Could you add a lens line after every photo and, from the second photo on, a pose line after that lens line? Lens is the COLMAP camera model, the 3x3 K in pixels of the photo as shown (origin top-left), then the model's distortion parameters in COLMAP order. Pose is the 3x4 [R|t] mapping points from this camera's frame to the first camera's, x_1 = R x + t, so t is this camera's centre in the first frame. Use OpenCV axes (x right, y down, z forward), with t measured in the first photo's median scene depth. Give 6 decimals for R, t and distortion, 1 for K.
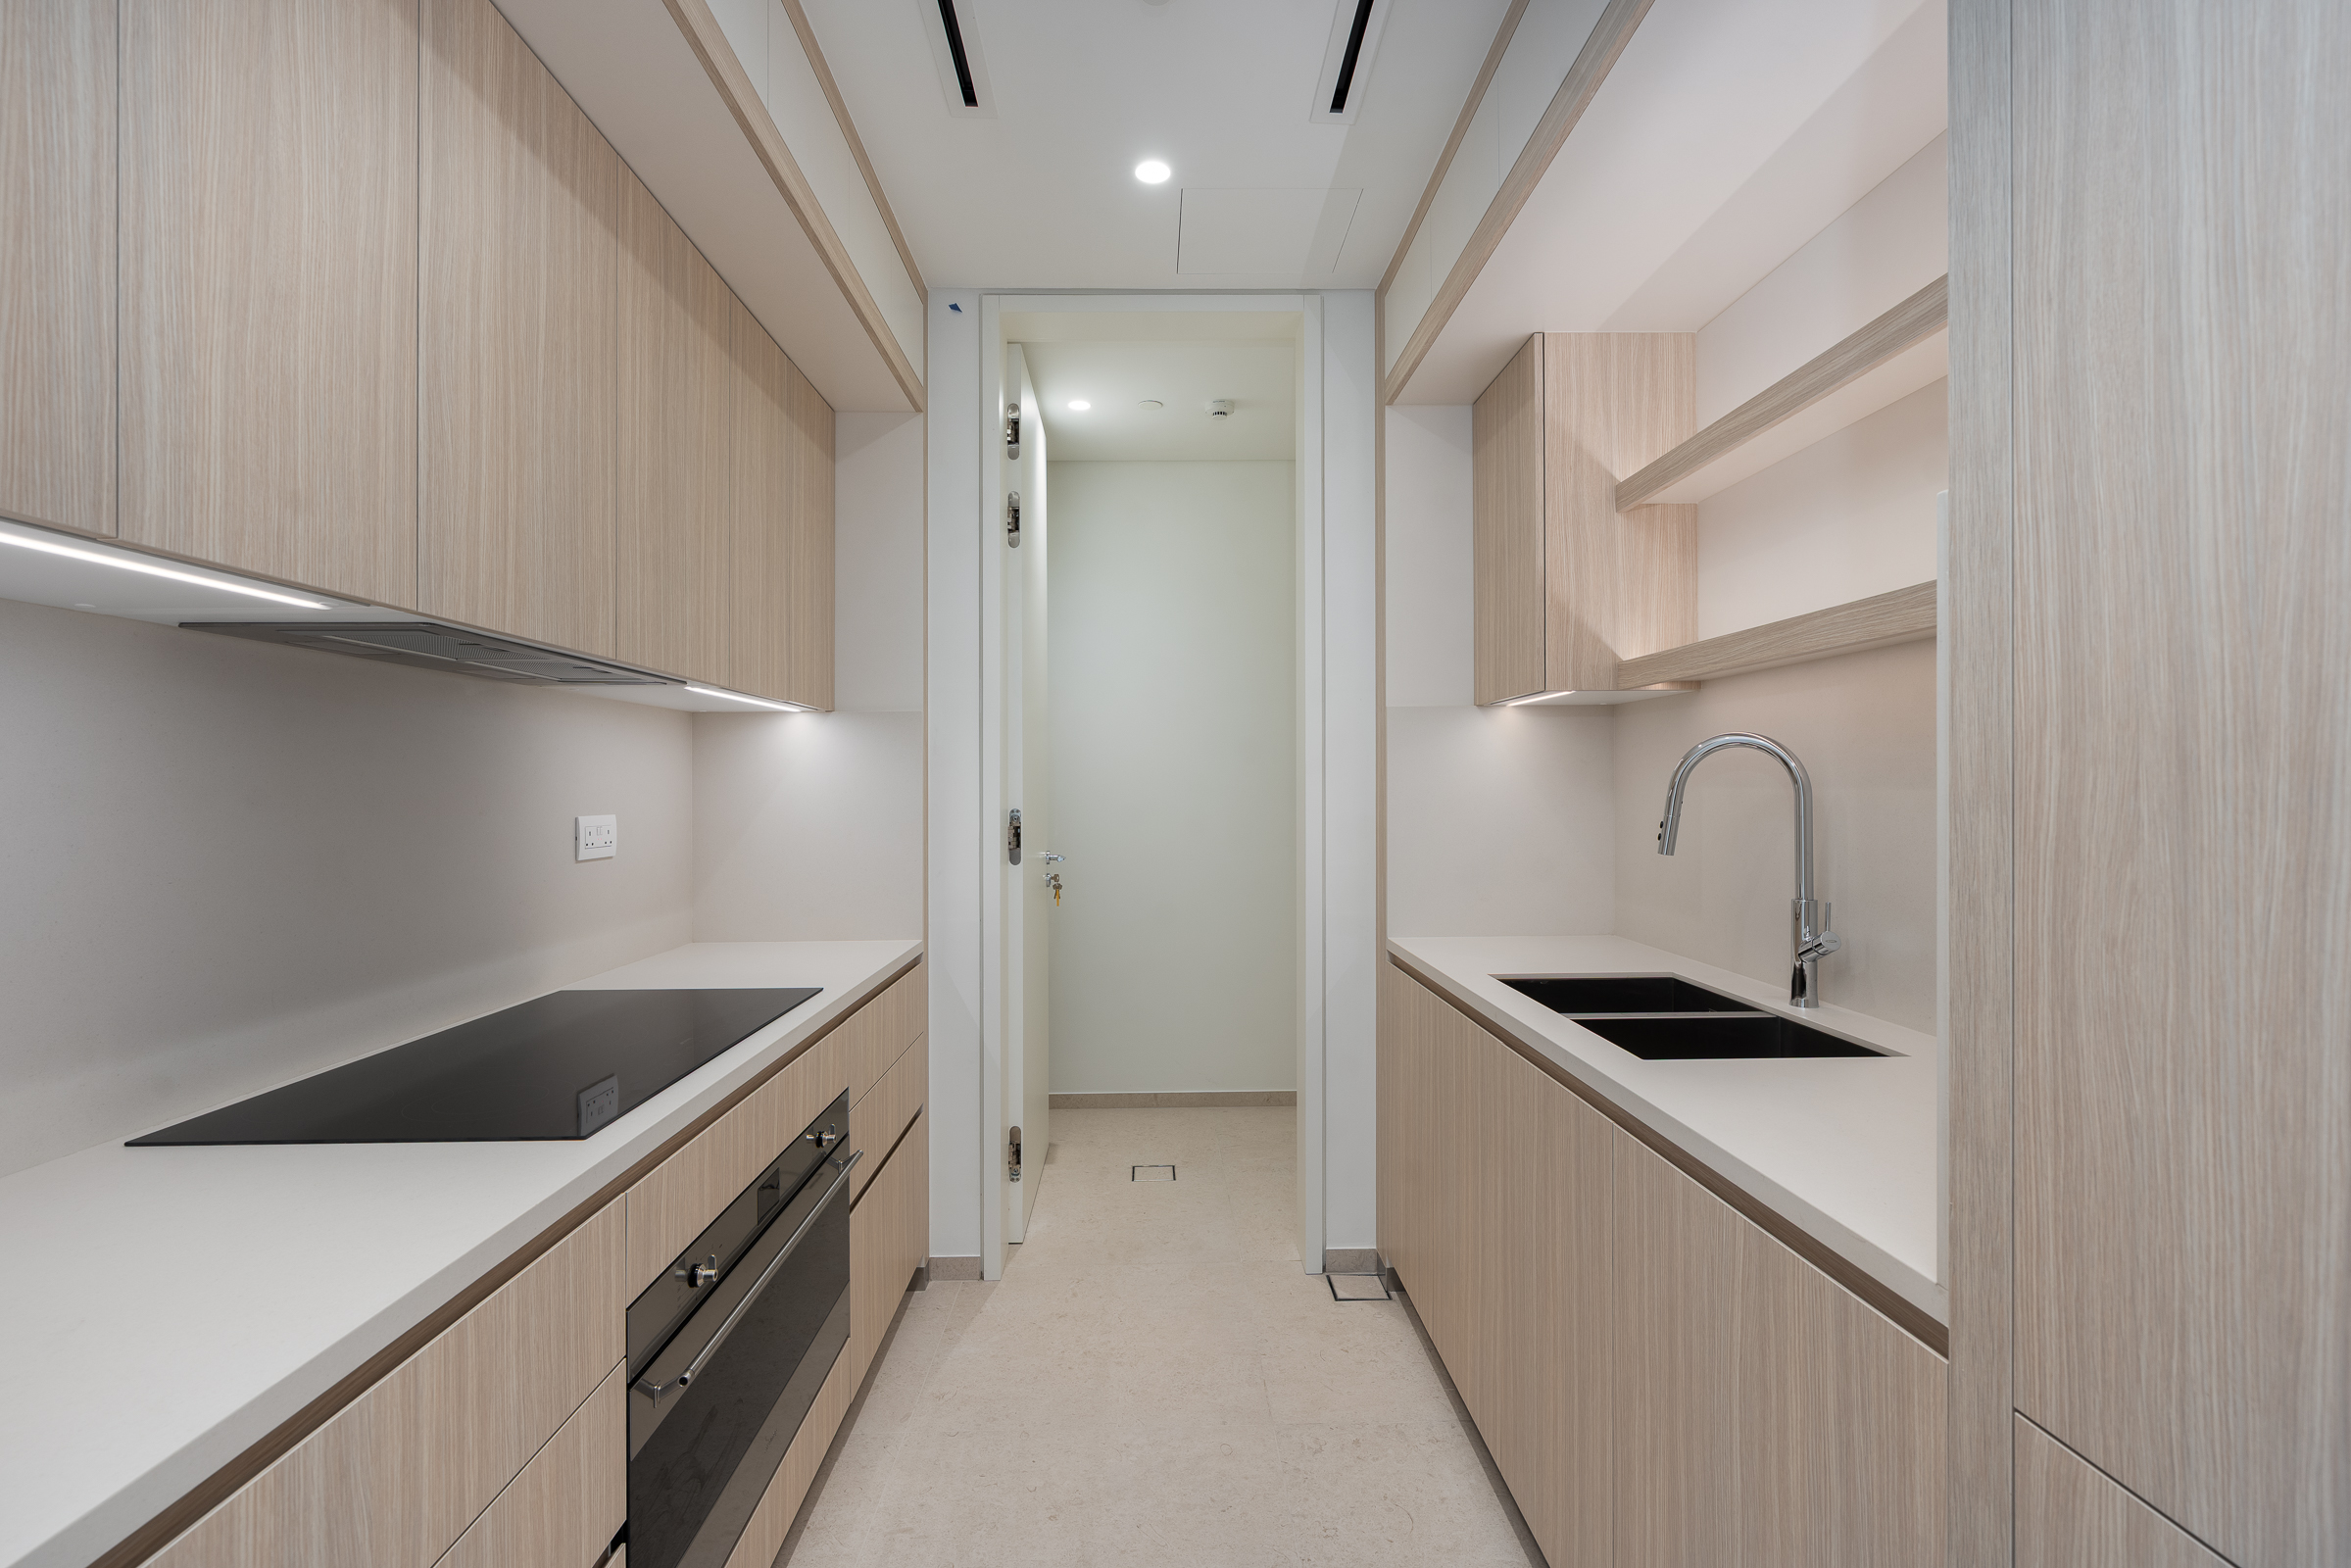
lens RADIAL K [[1075.0, 0, 1210.9], [0, 1075.0, 800.9], [0, 0, 1]] dist [-0.003753, 0.002654]
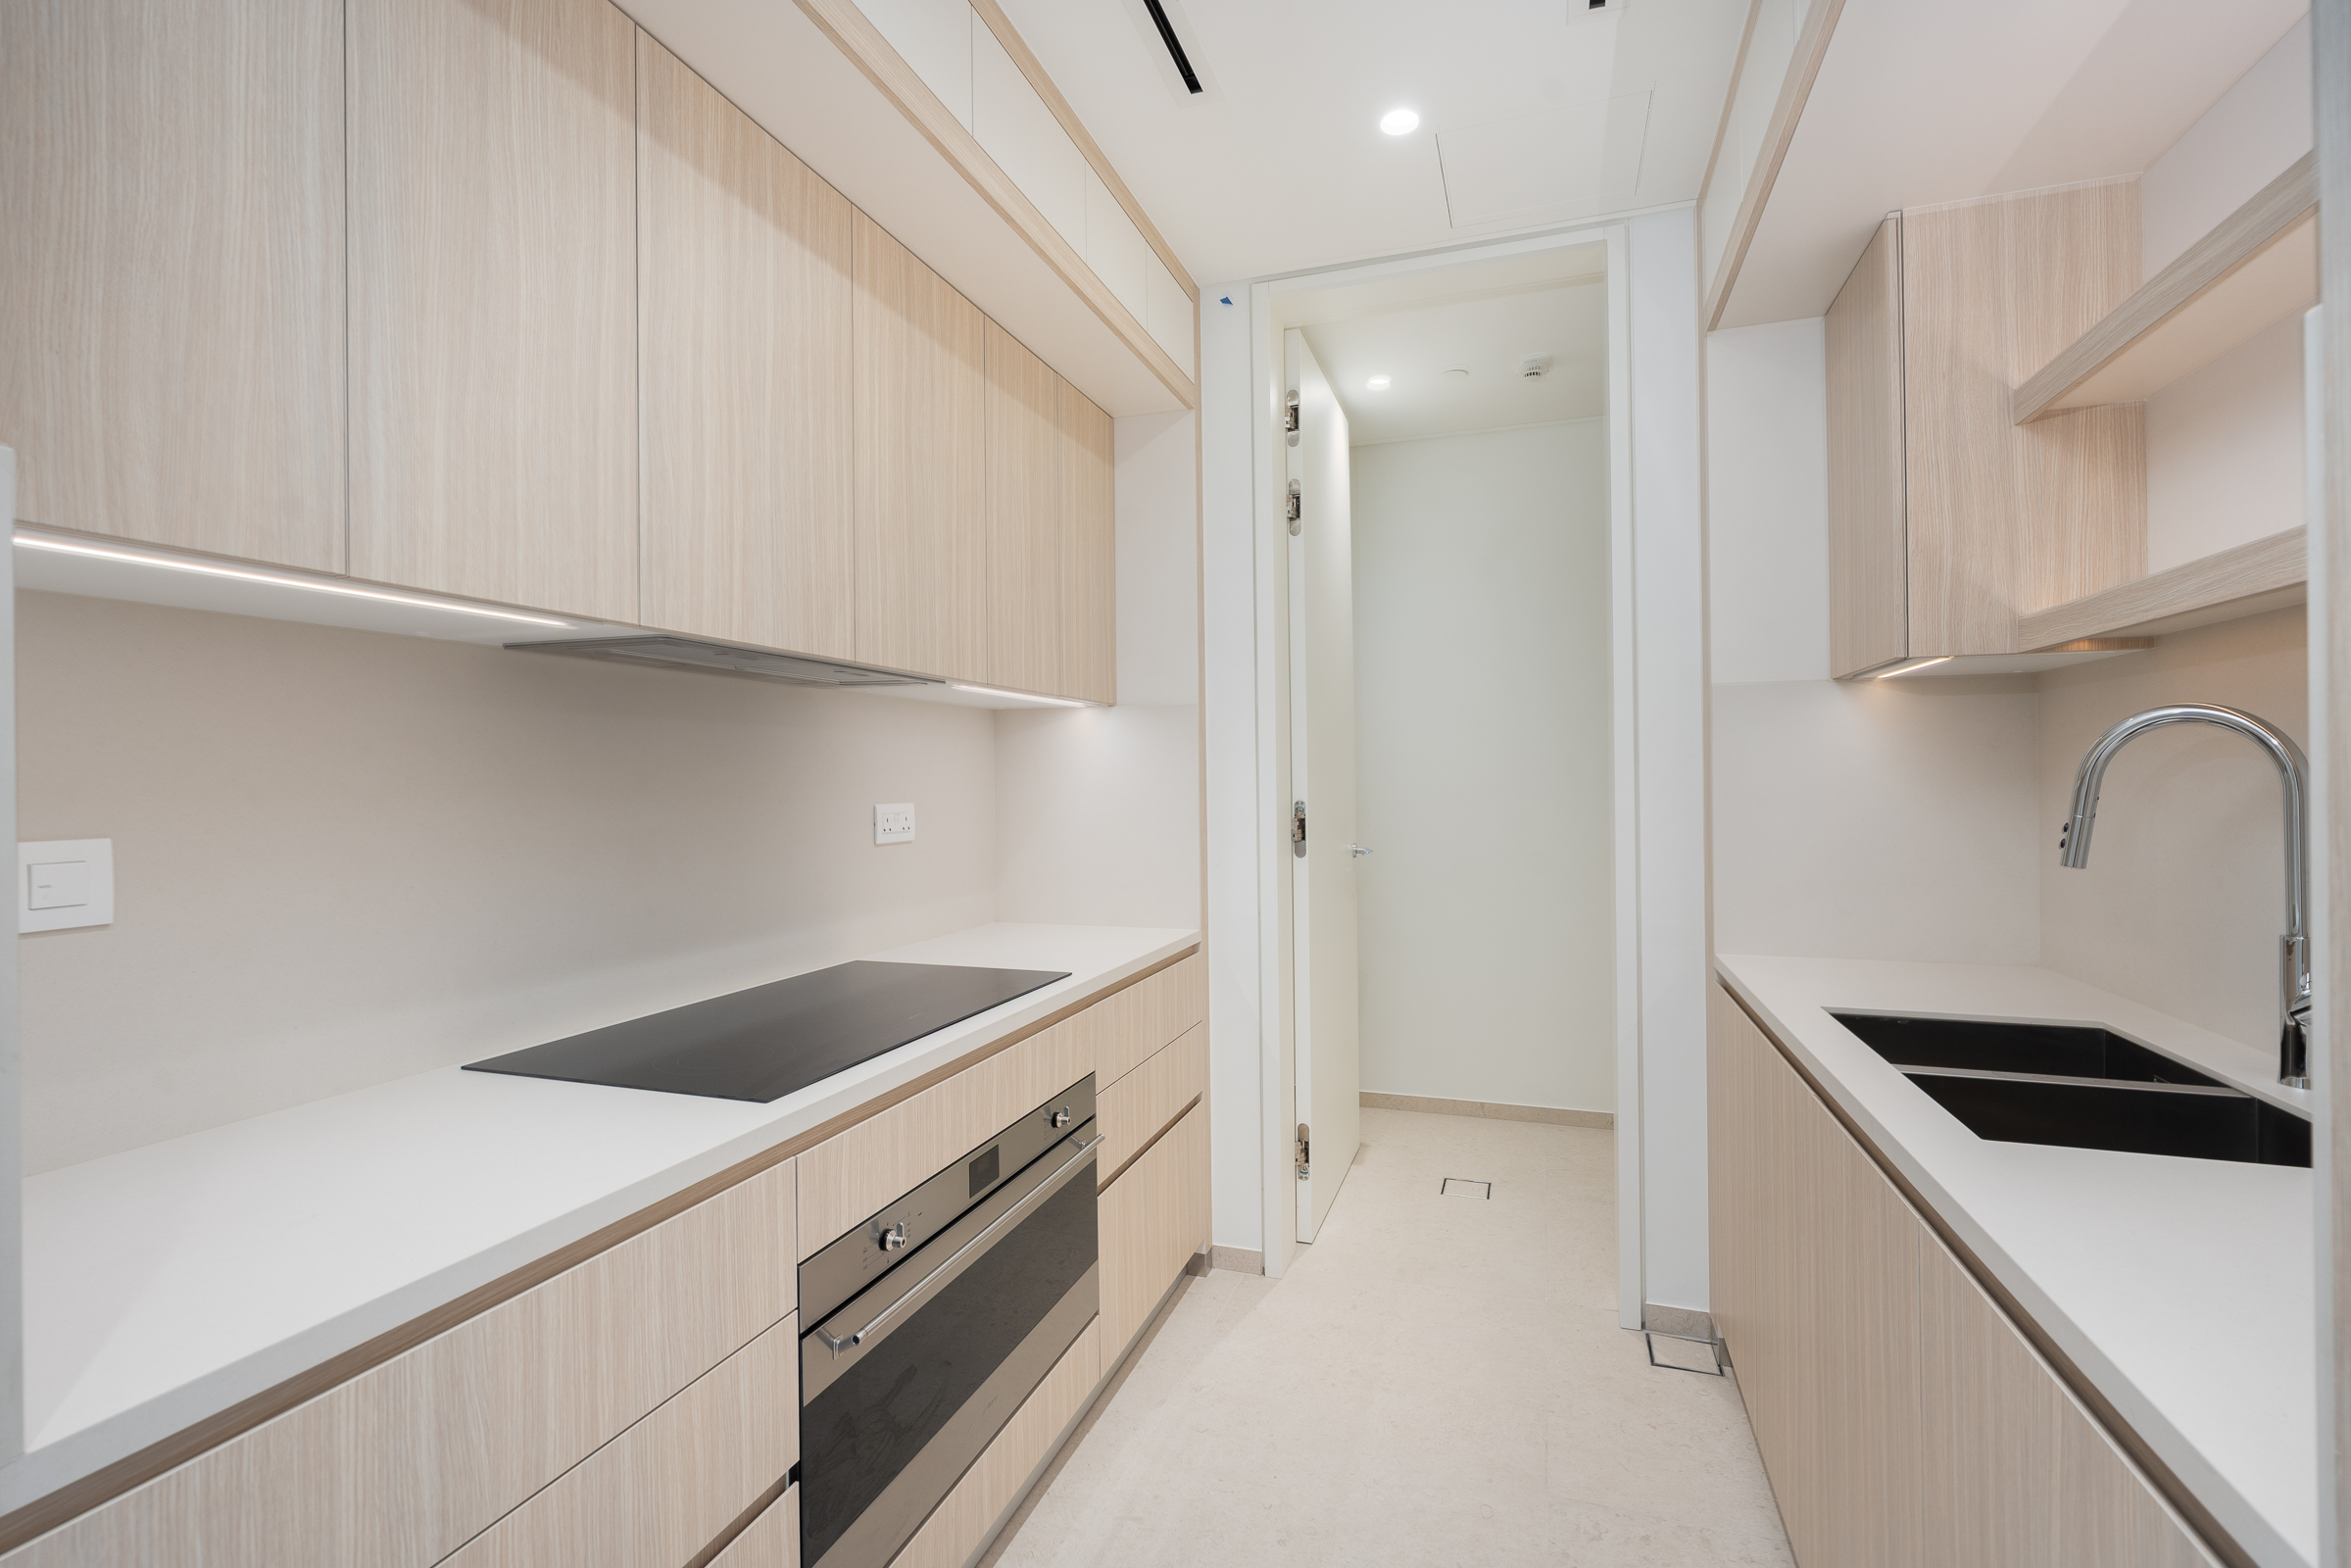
lens RADIAL K [[1075.0, 0, 1177.0], [0, 1075.0, 780.1], [0, 0, 1]] dist [-0.003753, 0.002654]
pose [[0.935534, 0.000340, -0.353235, 0.099105], [-0.004038, 0.999945, -0.009730, -0.001475], [0.353212, 0.010529, 0.935484, 0.063476]]
